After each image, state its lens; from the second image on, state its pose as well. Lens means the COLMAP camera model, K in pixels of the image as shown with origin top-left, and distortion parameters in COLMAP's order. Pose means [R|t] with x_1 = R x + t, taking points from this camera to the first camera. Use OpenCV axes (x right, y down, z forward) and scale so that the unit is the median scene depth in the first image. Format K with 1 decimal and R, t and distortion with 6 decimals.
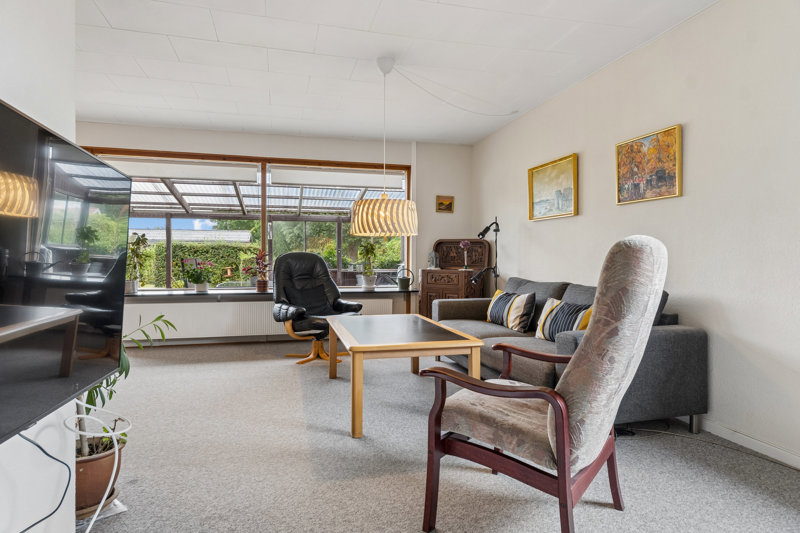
lens RADIAL K [[474.3, 0, 406.3], [0, 474.3, 253.1], [0, 0, 1]] dist [0.001328, -0.000561]
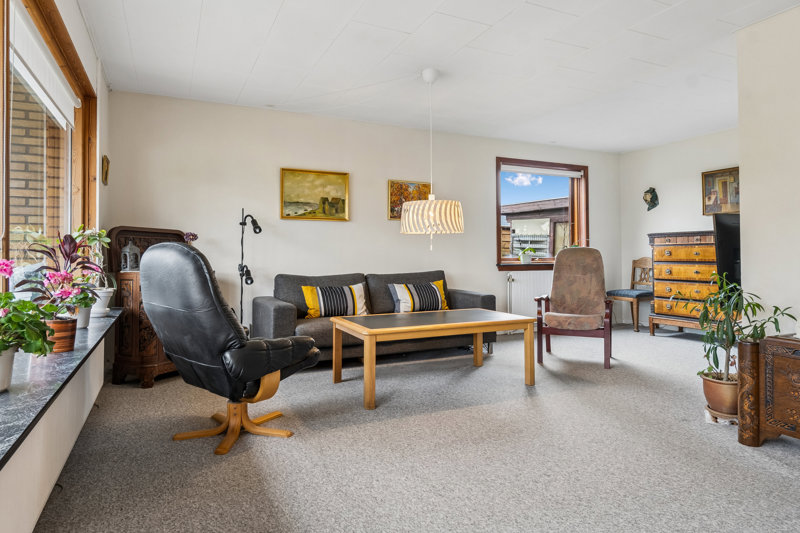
lens RADIAL K [[474.3, 0, 406.3], [0, 474.3, 253.1], [0, 0, 1]] dist [0.001328, -0.000561]
pose [[-0.192852, -0.000009, 0.981228, -1.105831], [-0.009452, 0.999954, -0.001849, 0.008289], [-0.981182, -0.009632, -0.192843, 1.291407]]
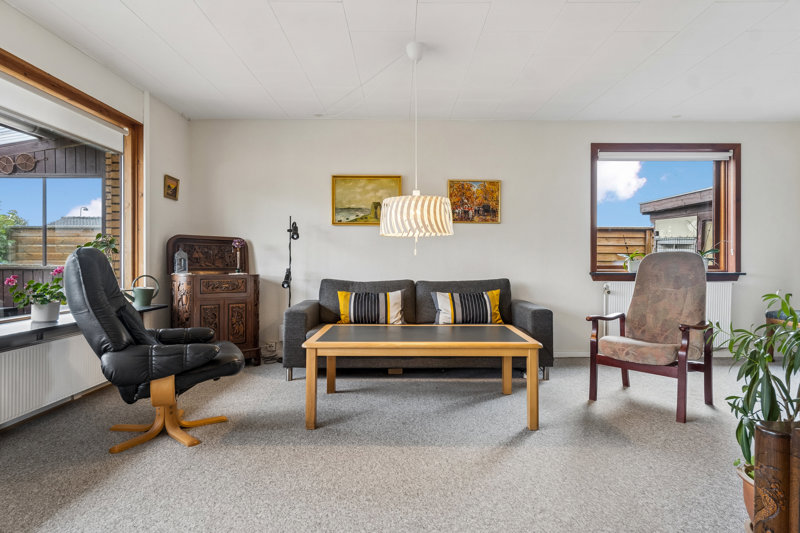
lens RADIAL K [[442.4, 0, 409.3], [0, 442.4, 265.0], [0, 0, 1]] dist [-0.000893, 0.000789]
pose [[0.244215, -0.011715, 0.969650, -0.901504], [-0.012484, 0.999806, 0.015223, 0.005952], [-0.969641, -0.015823, 0.244021, 0.822405]]
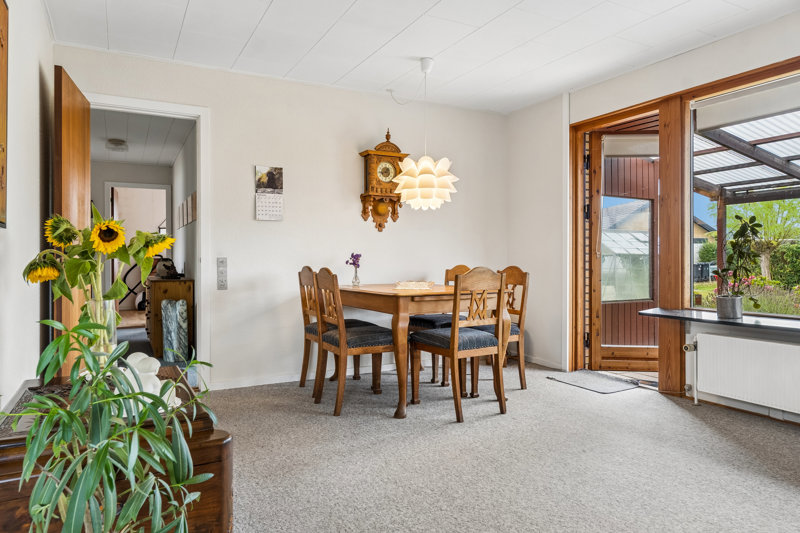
lens RADIAL K [[523.9, 0, 400.0], [0, 523.9, 266.5], [0, 0, 1]] dist [0.001658, 0.000686]
pose [[0.224825, 0.005809, -0.974382, -0.049423], [0.012636, 0.999881, 0.008877, 0.007409], [0.974317, -0.014308, 0.224724, 0.667218]]
